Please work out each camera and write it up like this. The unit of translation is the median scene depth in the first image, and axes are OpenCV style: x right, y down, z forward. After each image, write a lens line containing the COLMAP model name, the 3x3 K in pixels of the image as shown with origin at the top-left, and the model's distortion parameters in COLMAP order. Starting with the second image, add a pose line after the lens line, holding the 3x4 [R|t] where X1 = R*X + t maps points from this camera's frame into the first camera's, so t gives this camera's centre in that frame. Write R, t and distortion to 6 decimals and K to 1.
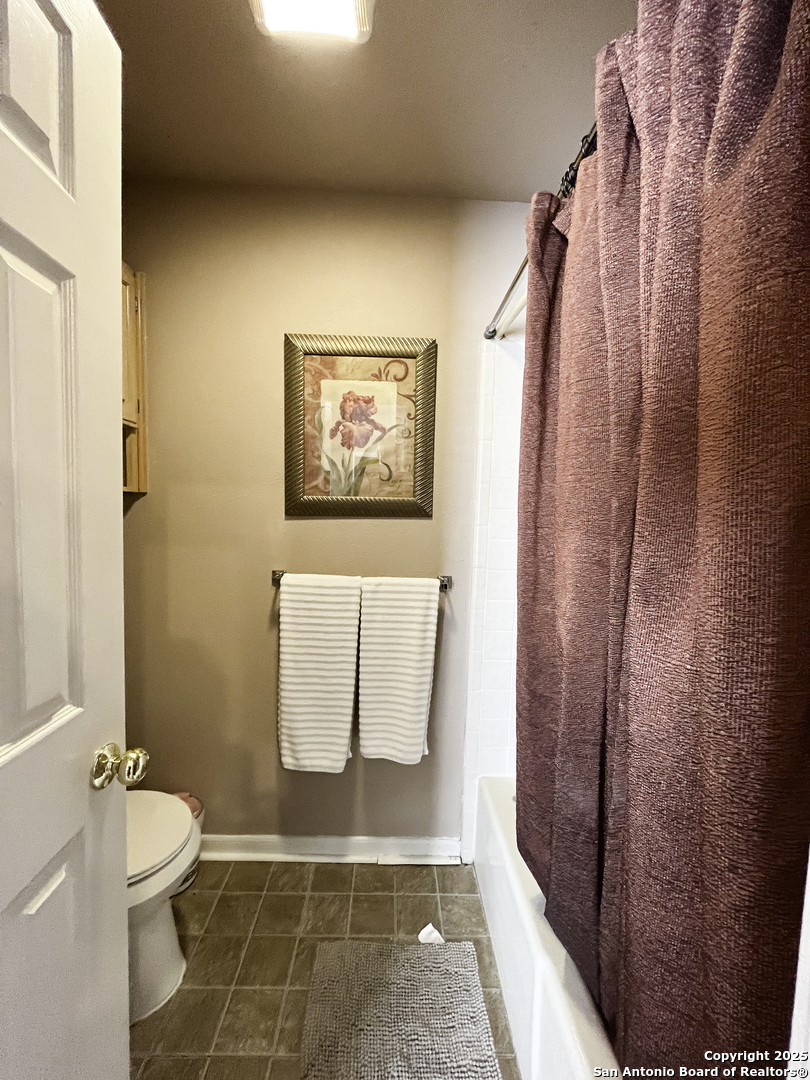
lens RADIAL K [[435.8, 0, 405.0], [0, 435.8, 540.0], [0, 0, 1]] dist [0.002203, -0.000088]
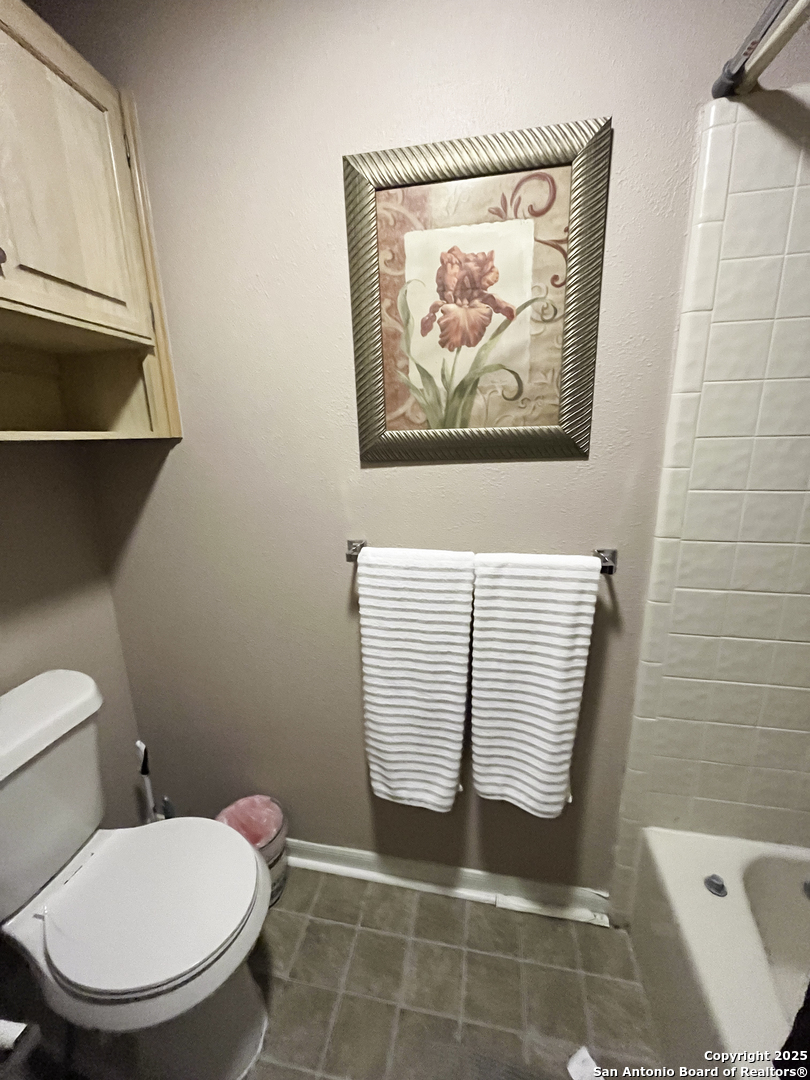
lens RADIAL K [[435.8, 0, 405.0], [0, 435.8, 540.0], [0, 0, 1]] dist [0.002203, -0.000088]
pose [[0.974273, 0.005564, -0.225301, -0.052889], [0.033797, 0.984783, 0.170469, -0.051046], [0.222821, -0.173697, 0.959260, 0.343381]]
